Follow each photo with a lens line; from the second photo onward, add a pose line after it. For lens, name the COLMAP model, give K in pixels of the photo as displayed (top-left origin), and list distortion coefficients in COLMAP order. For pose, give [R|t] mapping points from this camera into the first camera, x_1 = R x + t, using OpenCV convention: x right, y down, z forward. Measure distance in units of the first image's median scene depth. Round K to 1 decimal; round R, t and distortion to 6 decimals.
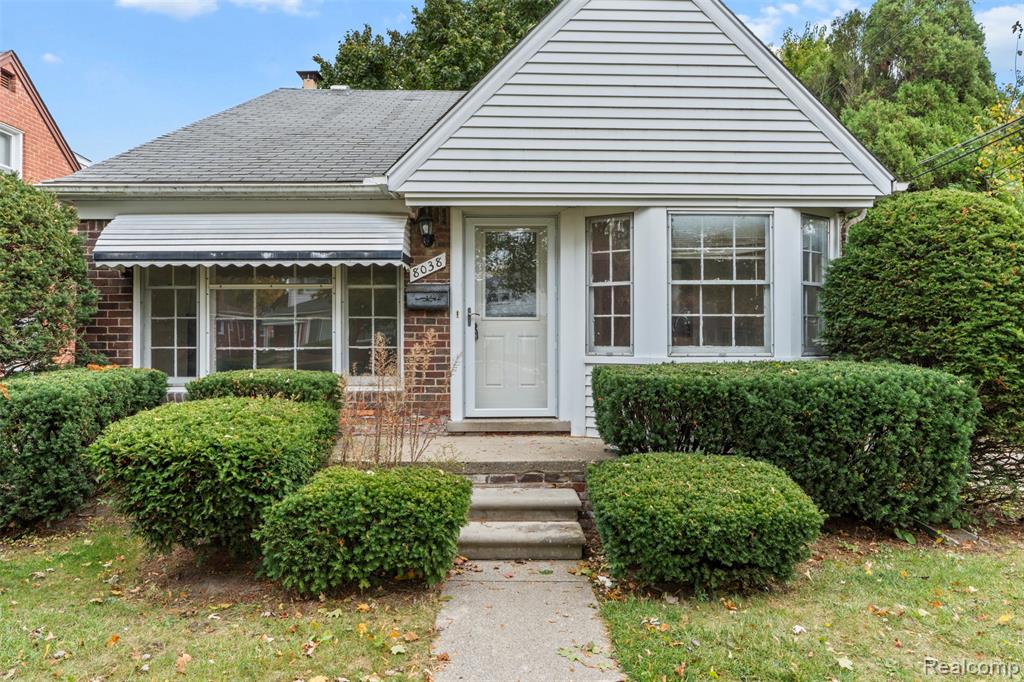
lens RADIAL K [[634.9, 0, 534.4], [0, 634.9, 338.9], [0, 0, 1]] dist [0.000892, -0.001407]
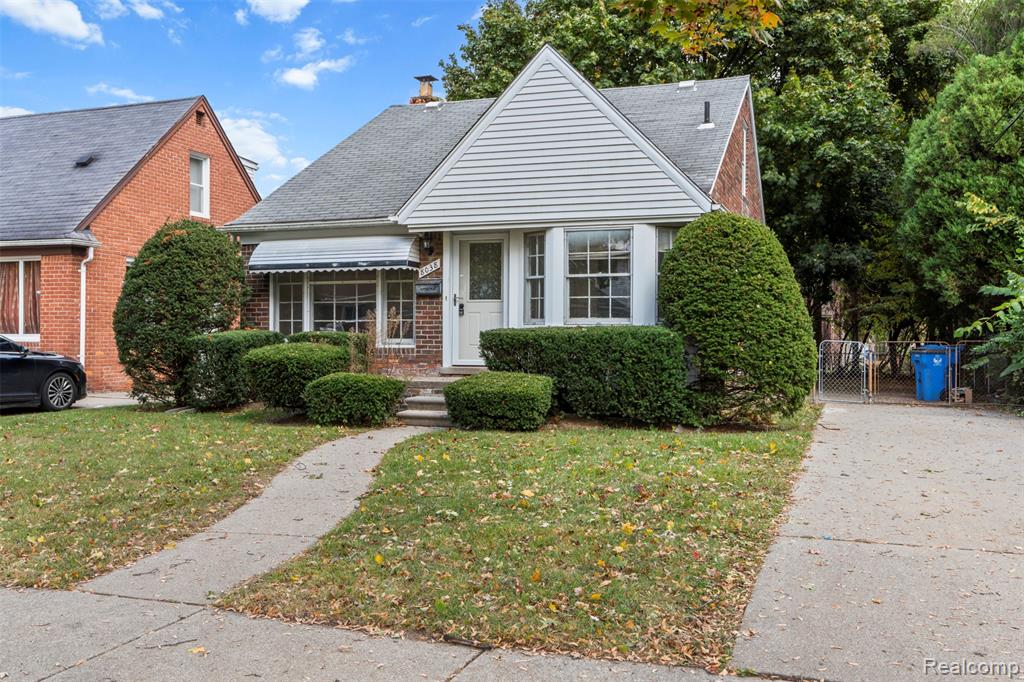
lens RADIAL K [[936.8, 0, 510.9], [0, 936.8, 342.6], [0, 0, 1]] dist [0.001384, 0.000000]
pose [[0.936321, 0.006175, -0.351091, 0.878945], [-0.002009, 0.999923, 0.012229, 0.043428], [0.351139, -0.010745, 0.936262, -1.150939]]
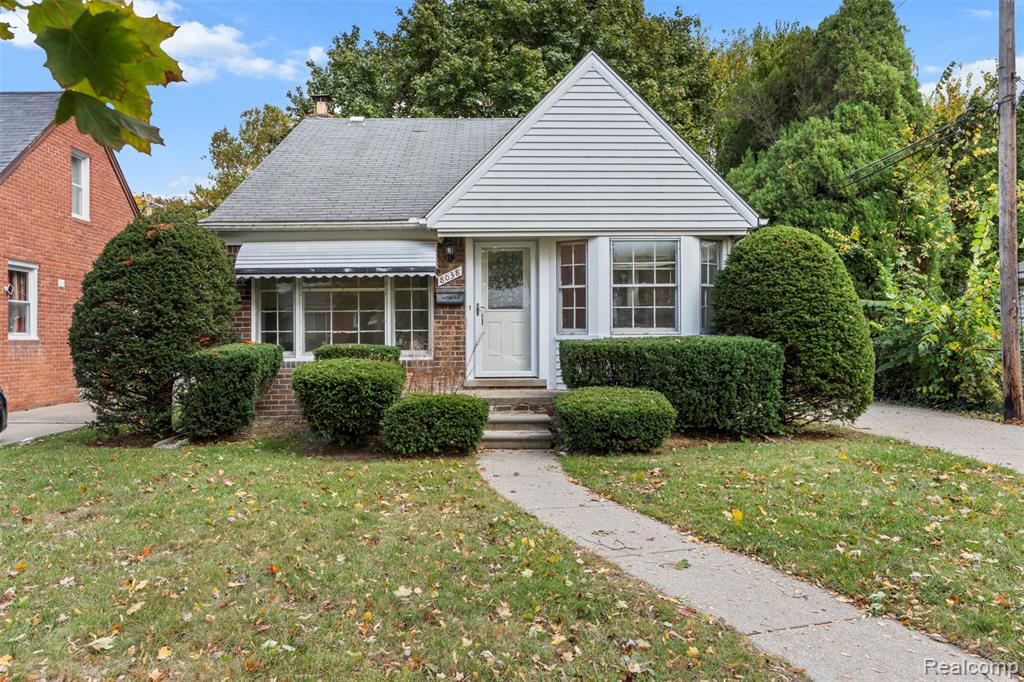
lens RADIAL K [[711.1, 0, 506.3], [0, 711.1, 334.0], [0, 0, 1]] dist [-0.002158, 0.006498]
pose [[0.999887, -0.005837, -0.013860, -0.014731], [0.005875, 0.999979, 0.002660, 0.020004], [0.013844, -0.002741, 0.999900, -0.698914]]
